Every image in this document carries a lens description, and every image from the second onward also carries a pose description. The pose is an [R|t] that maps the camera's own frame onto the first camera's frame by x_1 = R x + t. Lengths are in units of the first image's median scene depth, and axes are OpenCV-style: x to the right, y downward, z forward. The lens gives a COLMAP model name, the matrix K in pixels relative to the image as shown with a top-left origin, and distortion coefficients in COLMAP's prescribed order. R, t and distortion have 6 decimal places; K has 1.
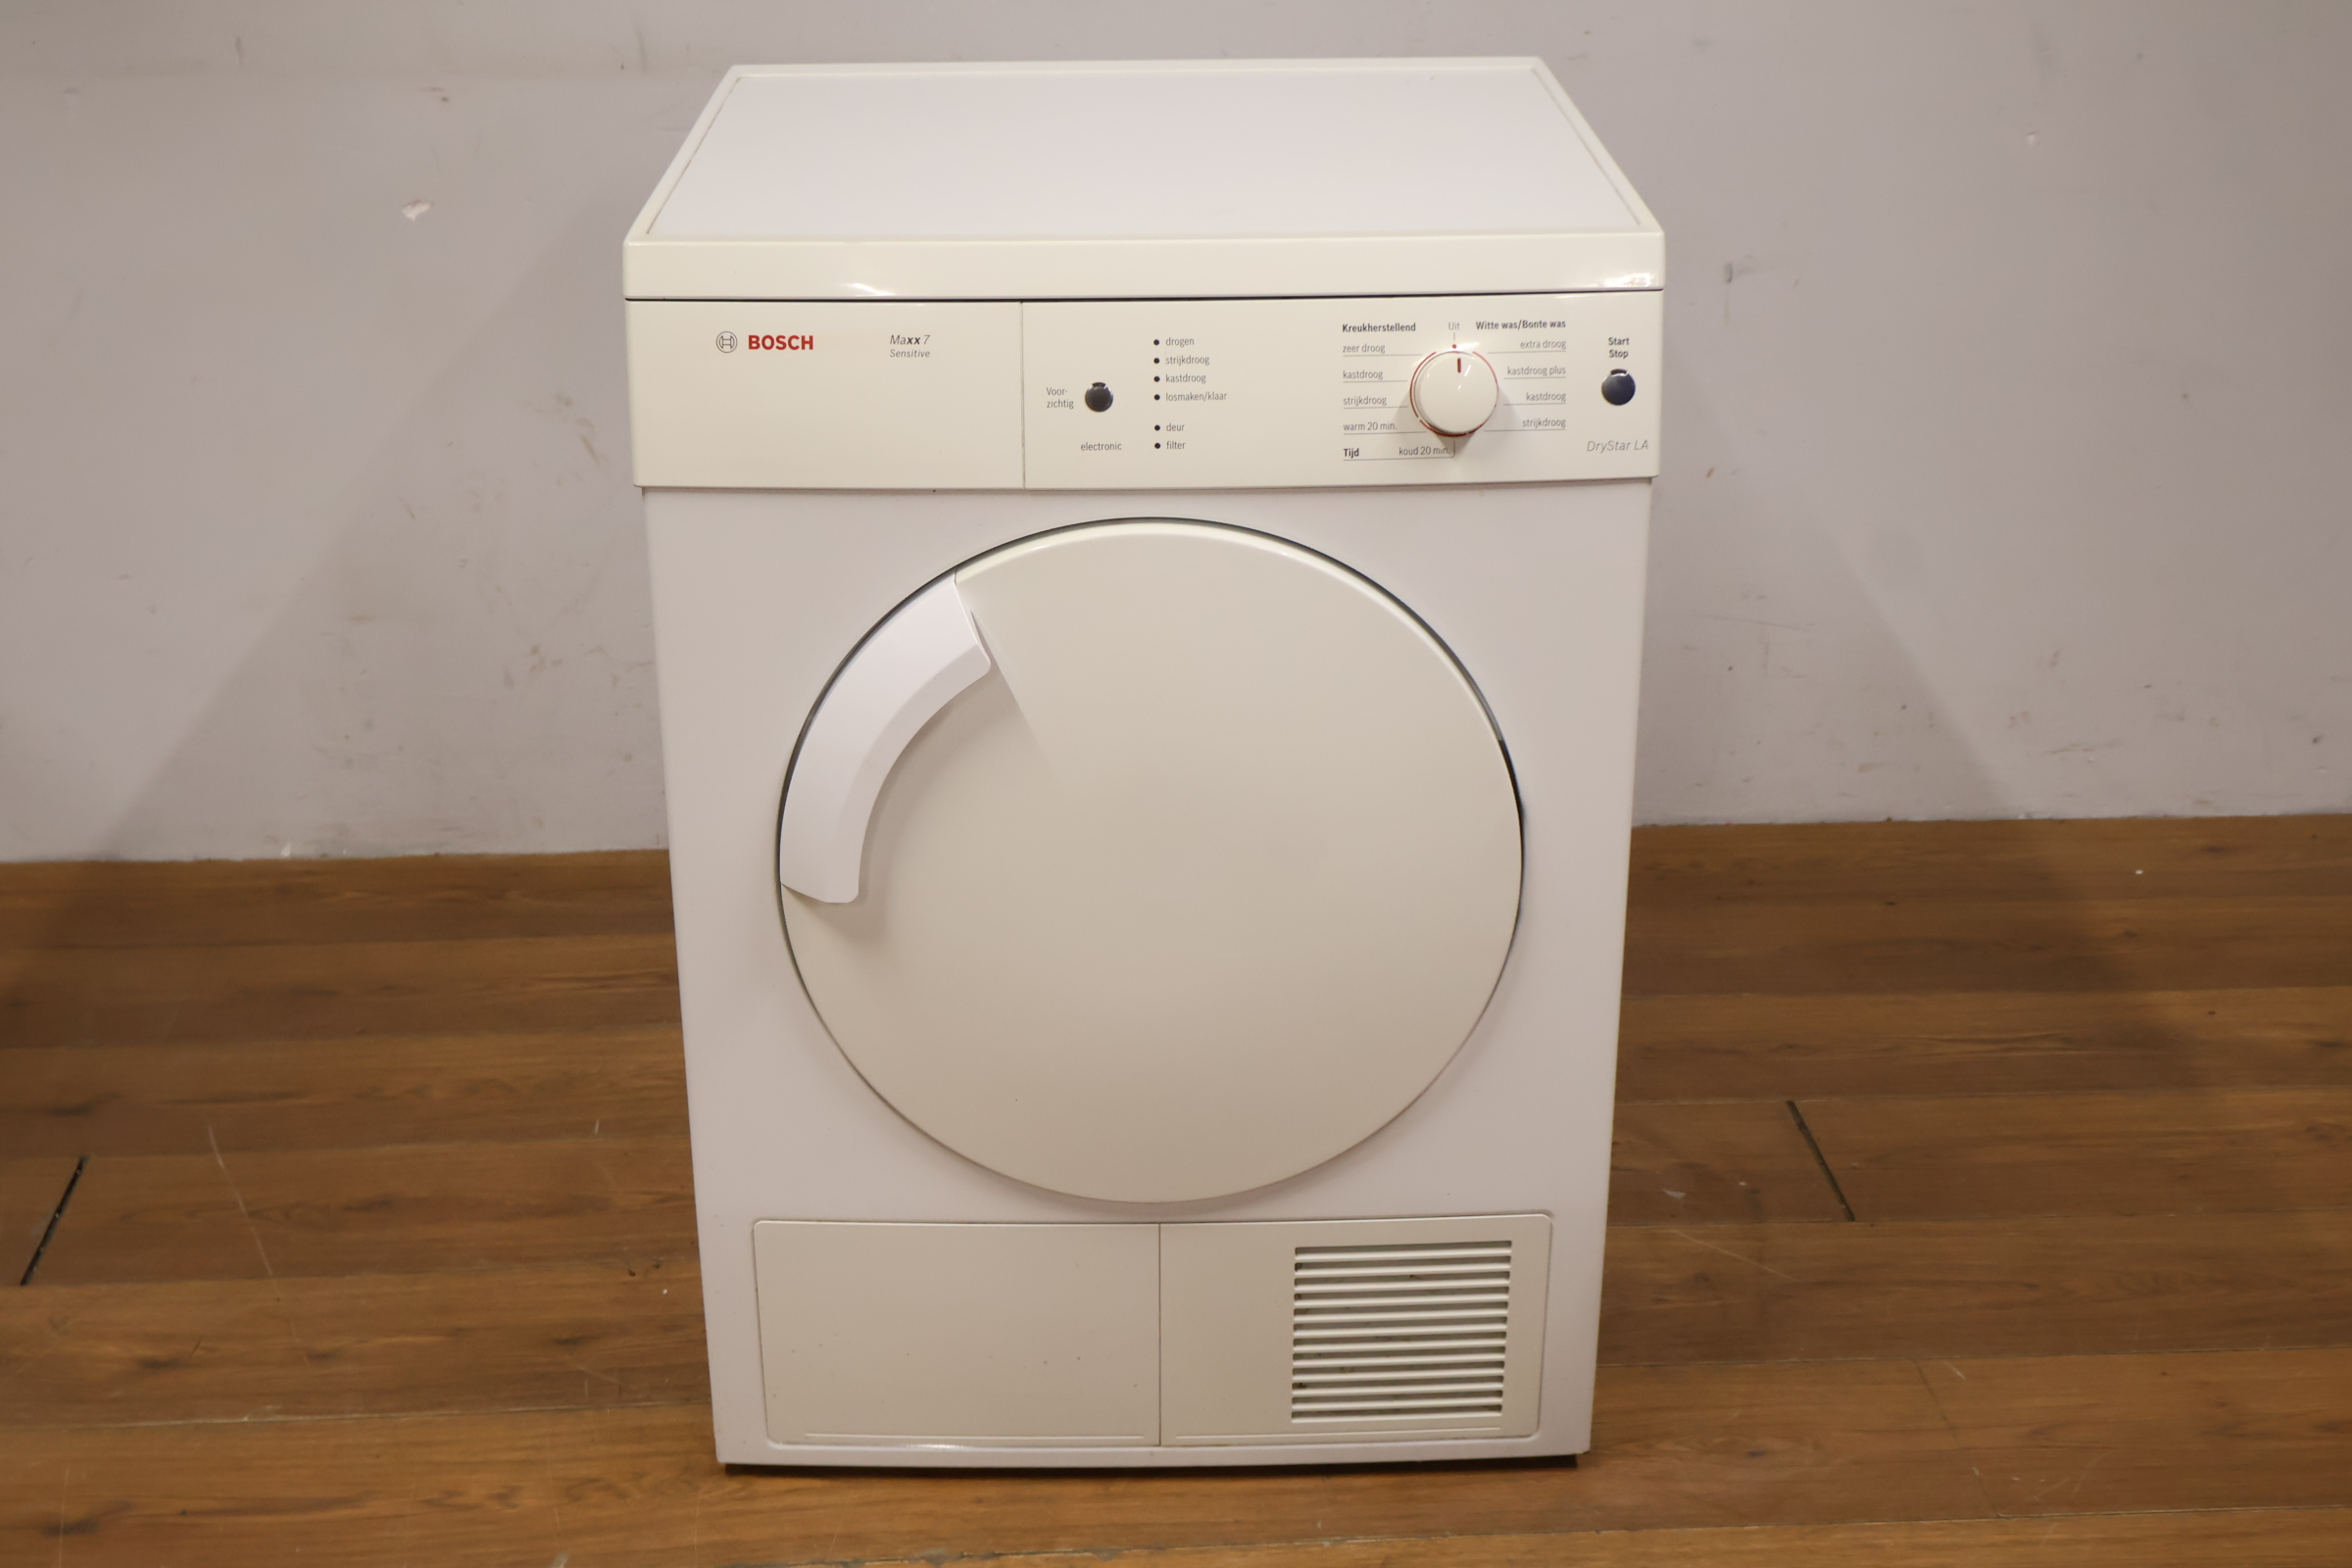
lens RADIAL K [[3091.9, 0, 1163.8], [0, 3091.9, 797.5], [0, 0, 1]] dist [-0.006979, 0.000000]
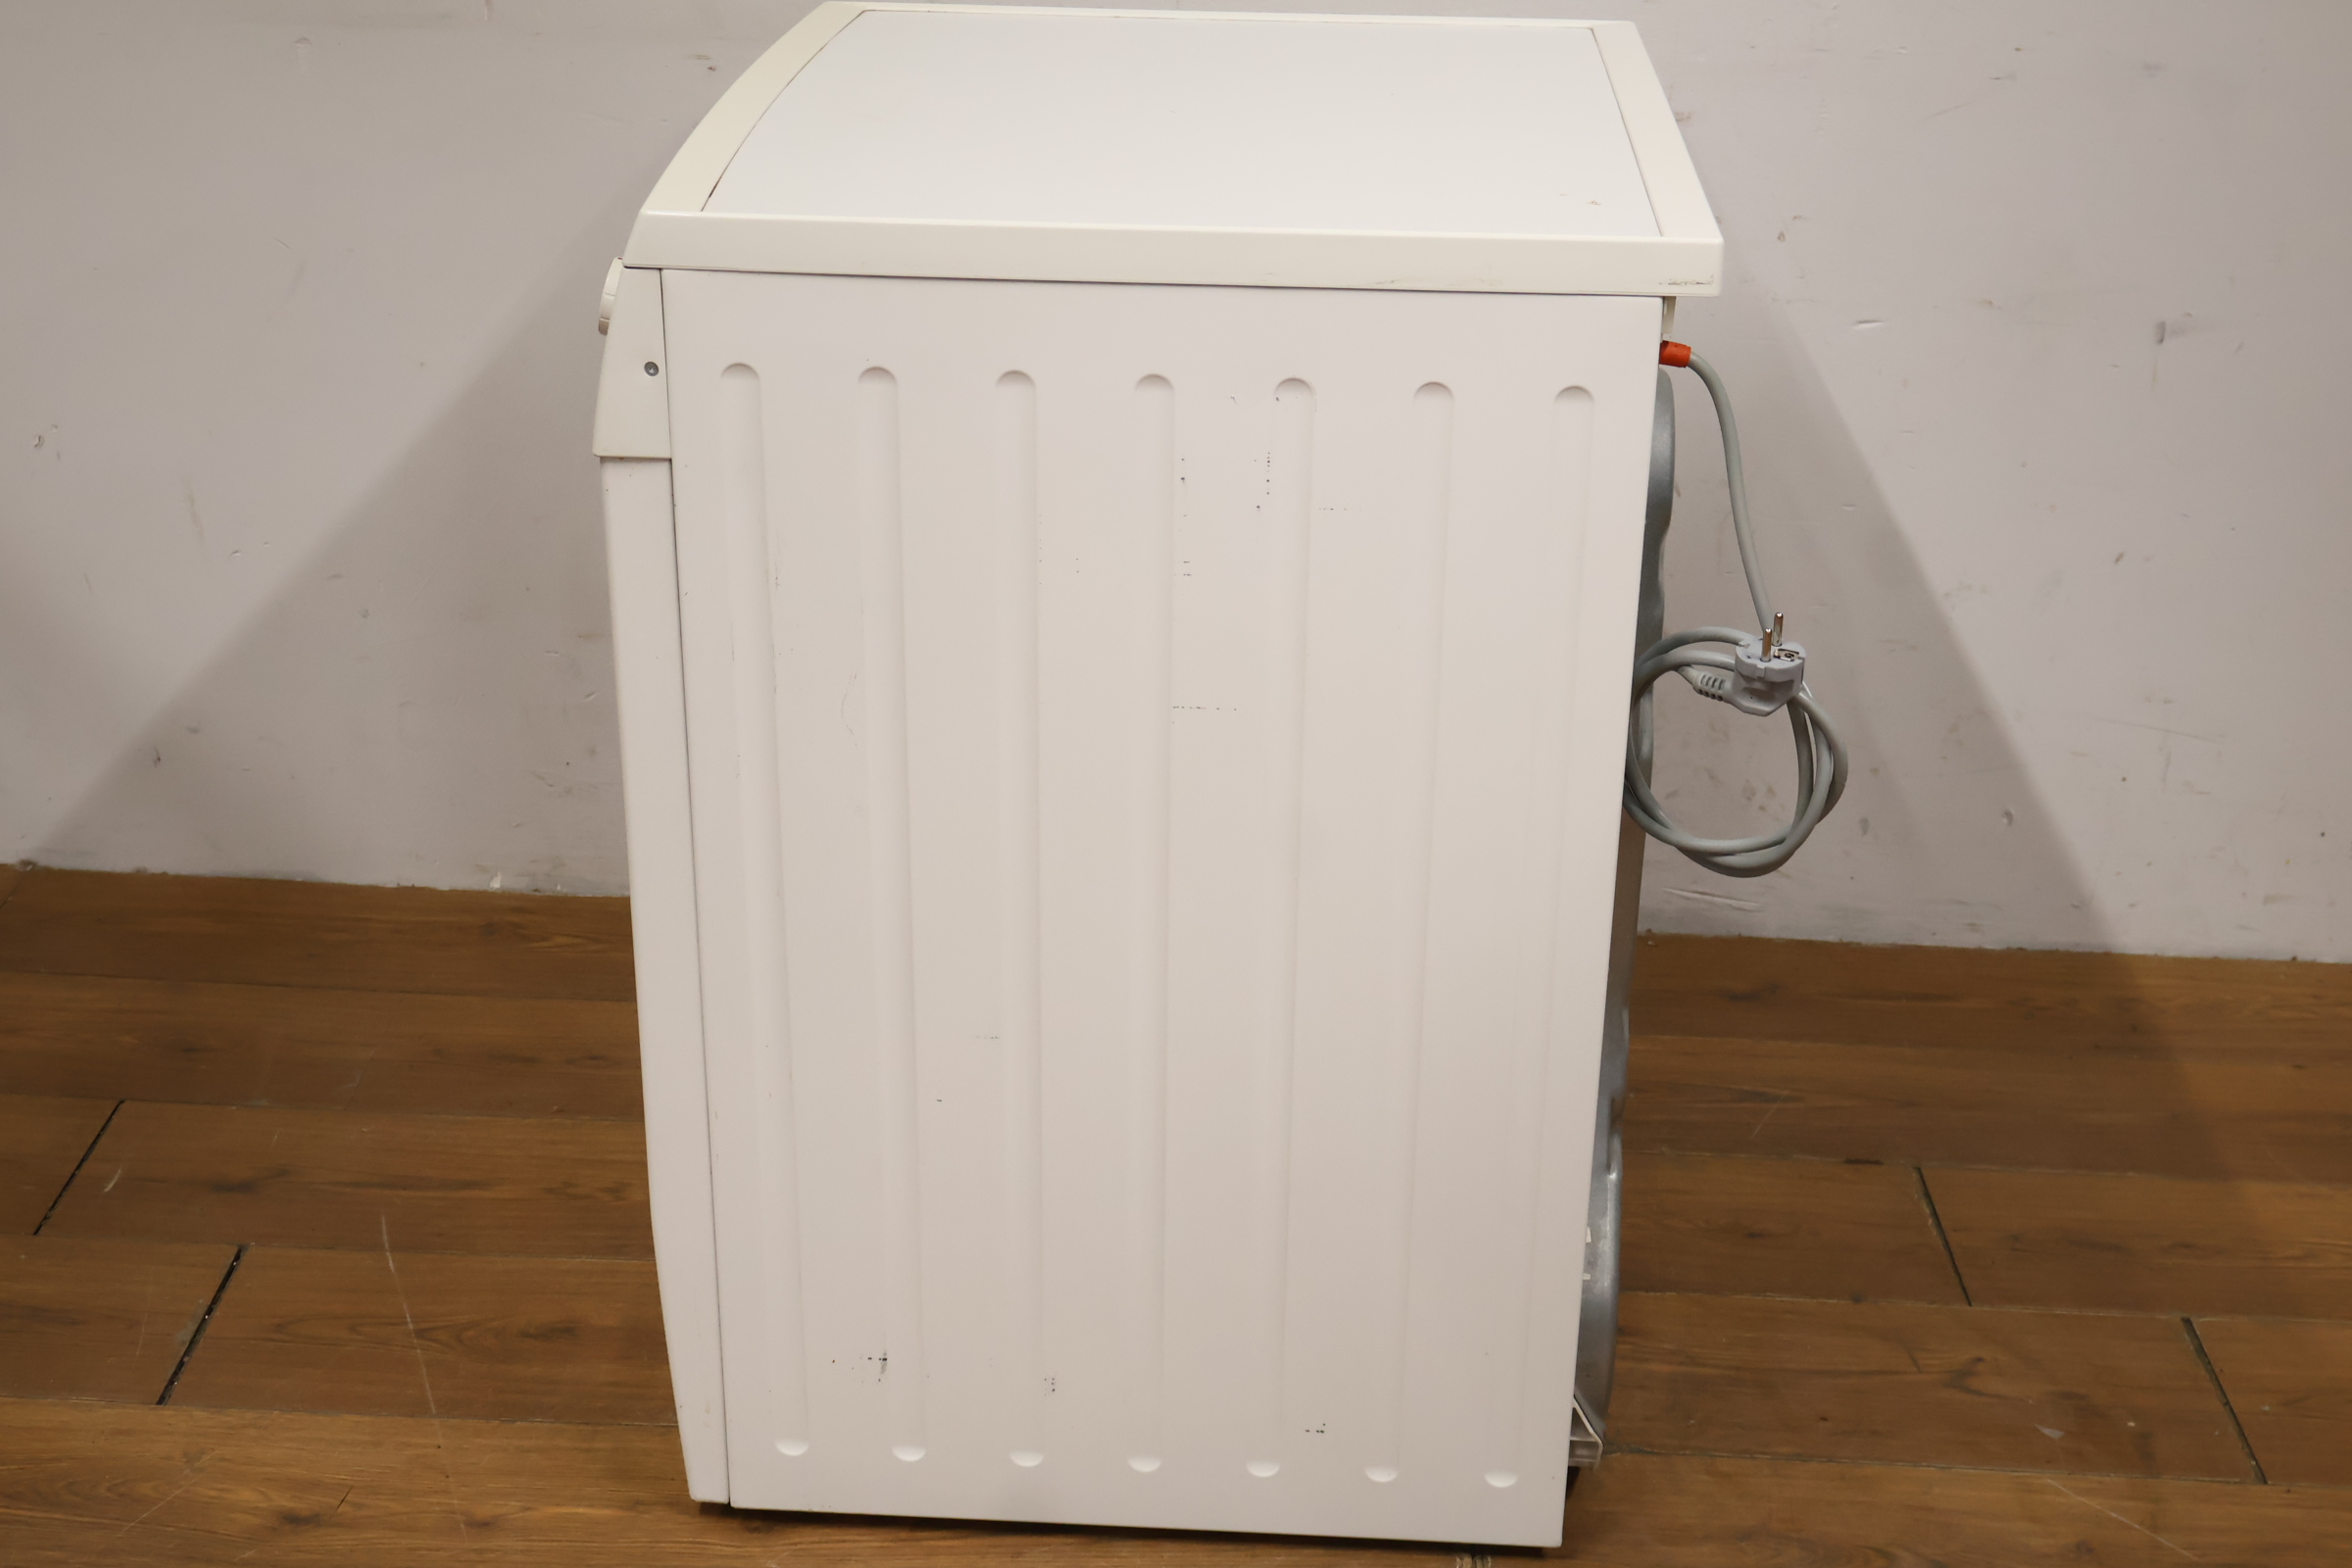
lens RADIAL K [[3091.9, 0, 1175.2], [0, 3091.9, 791.1], [0, 0, 1]] dist [-0.006979, 0.000000]
pose [[0.995101, 0.062497, -0.076603, -0.021979], [-0.060800, 0.997854, 0.024292, -0.056840], [0.077956, -0.019516, 0.996766, 0.141094]]
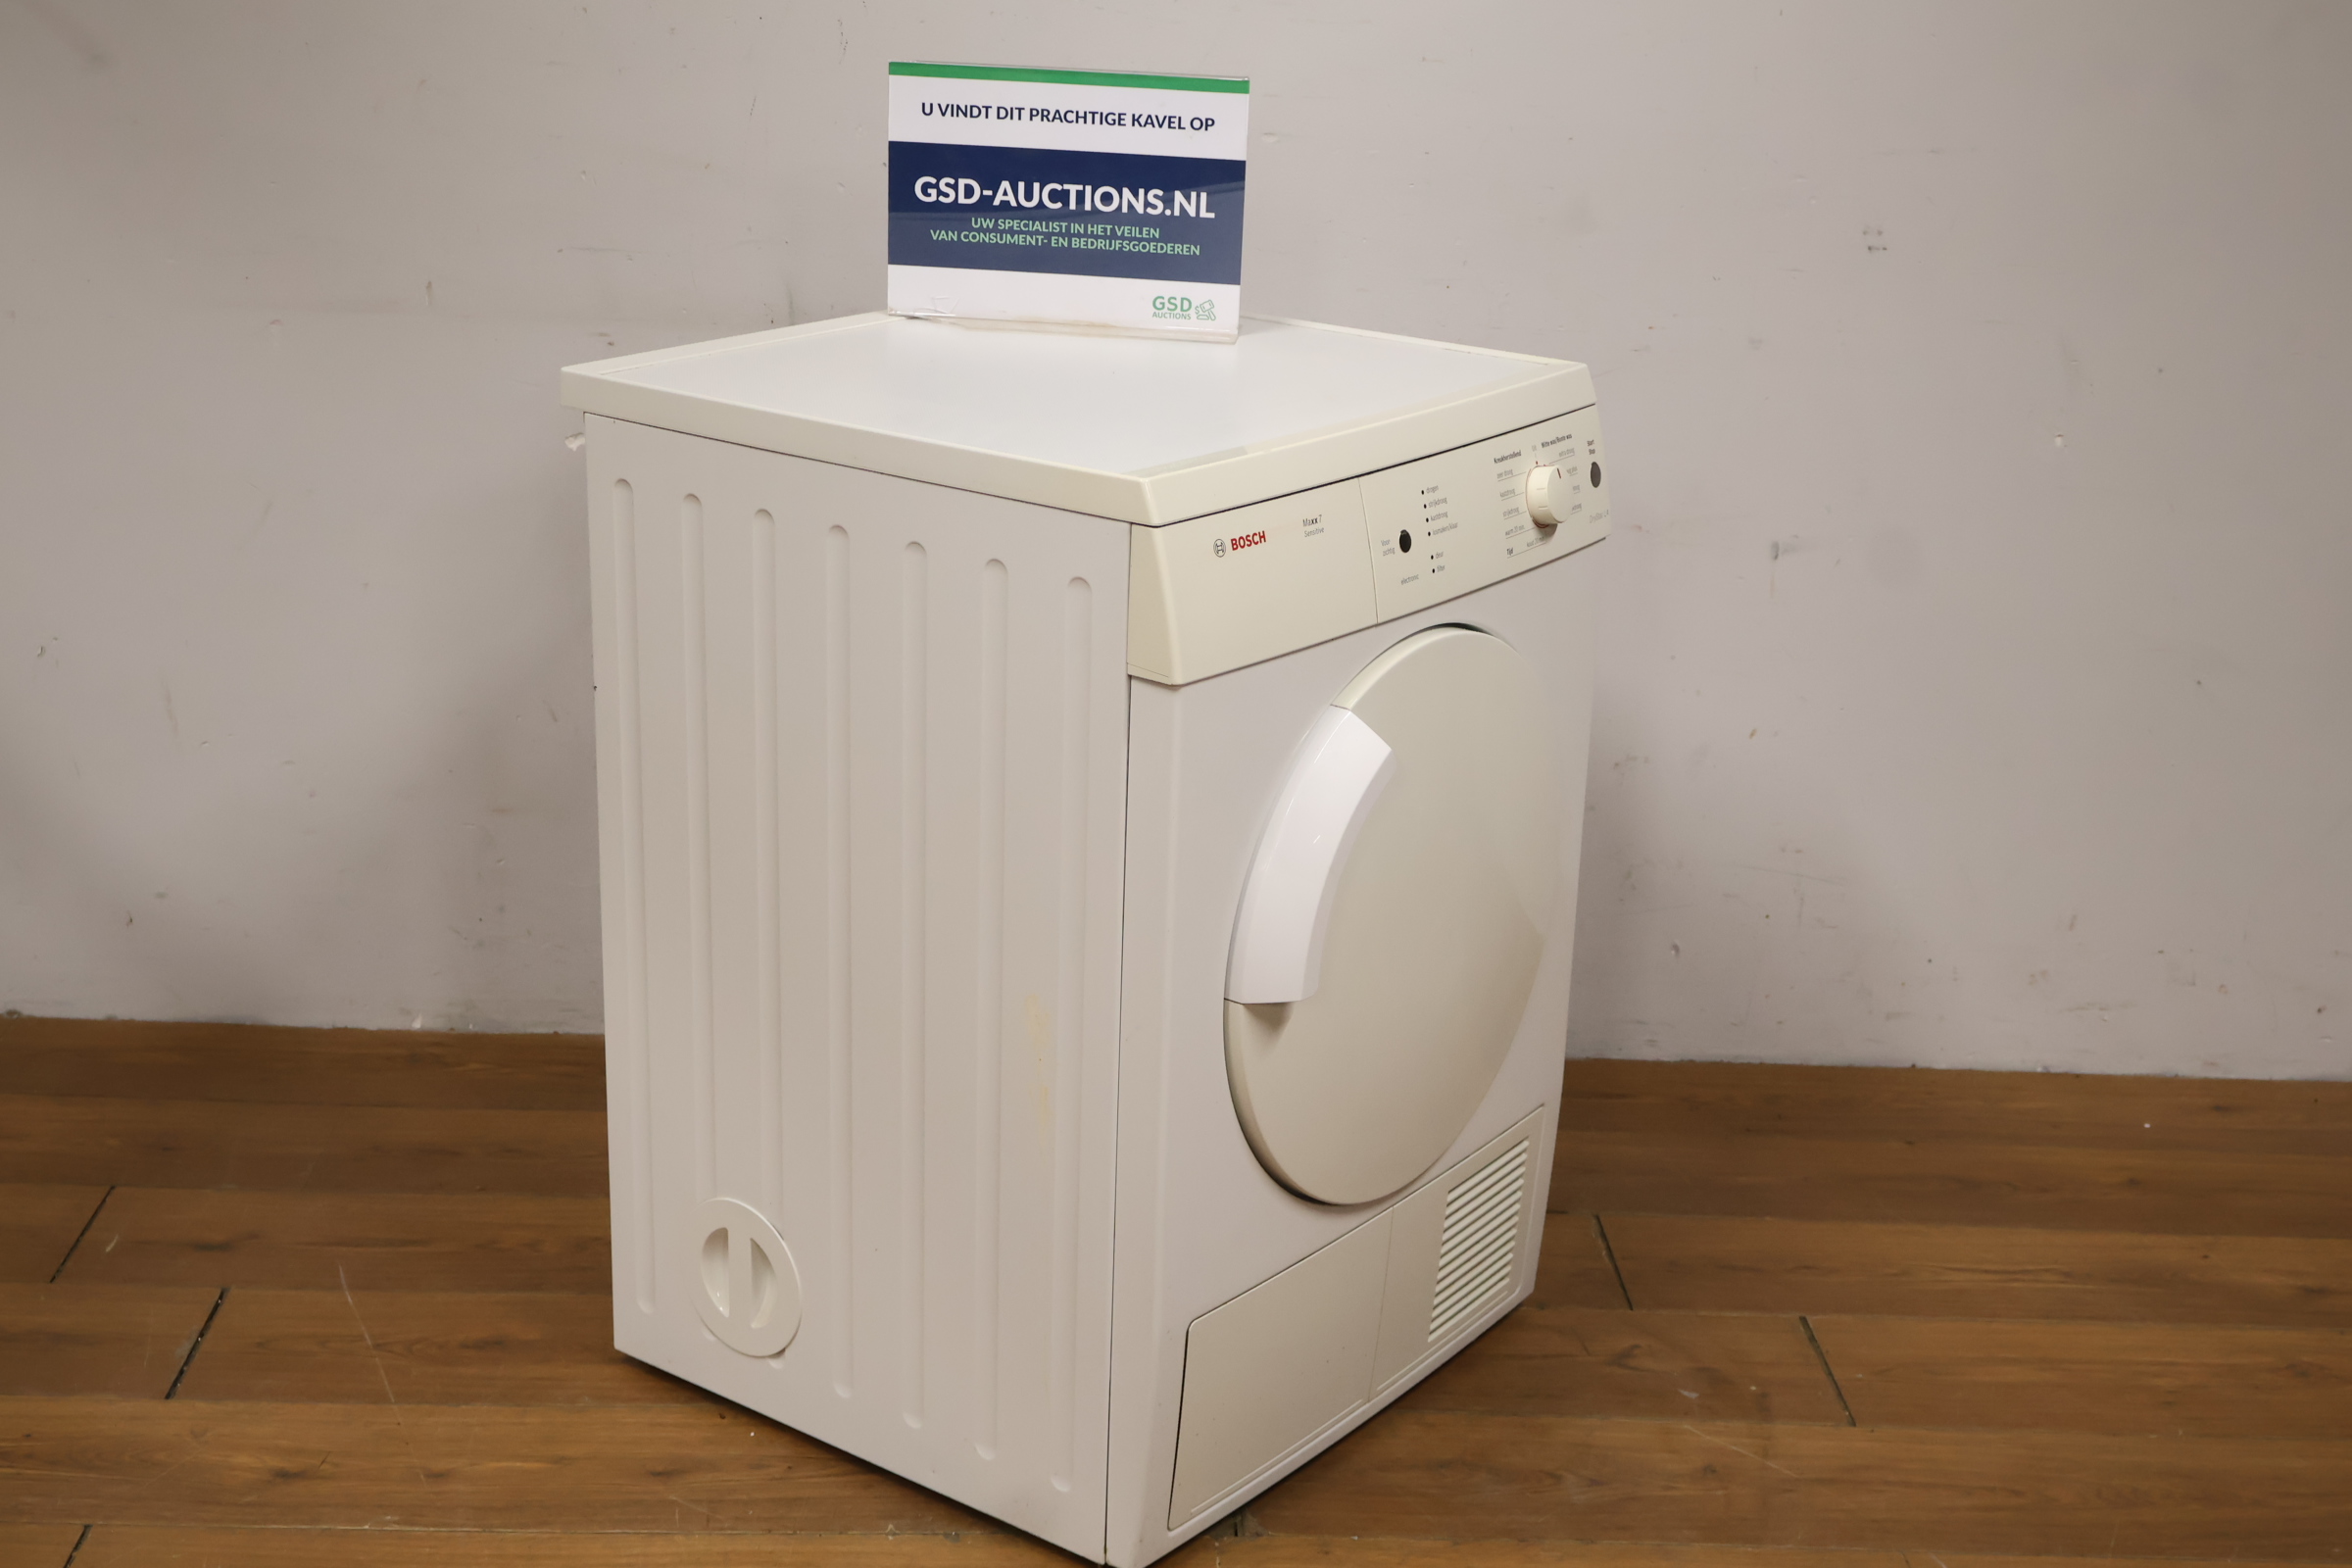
lens RADIAL K [[3091.9, 0, 1175.1], [0, 3091.9, 793.9], [0, 0, 1]] dist [-0.006979, 0.000000]
pose [[0.998685, 0.045266, -0.024066, 0.002948], [-0.047105, 0.995493, -0.082314, 0.018091], [0.020232, 0.083339, 0.996316, -0.097543]]
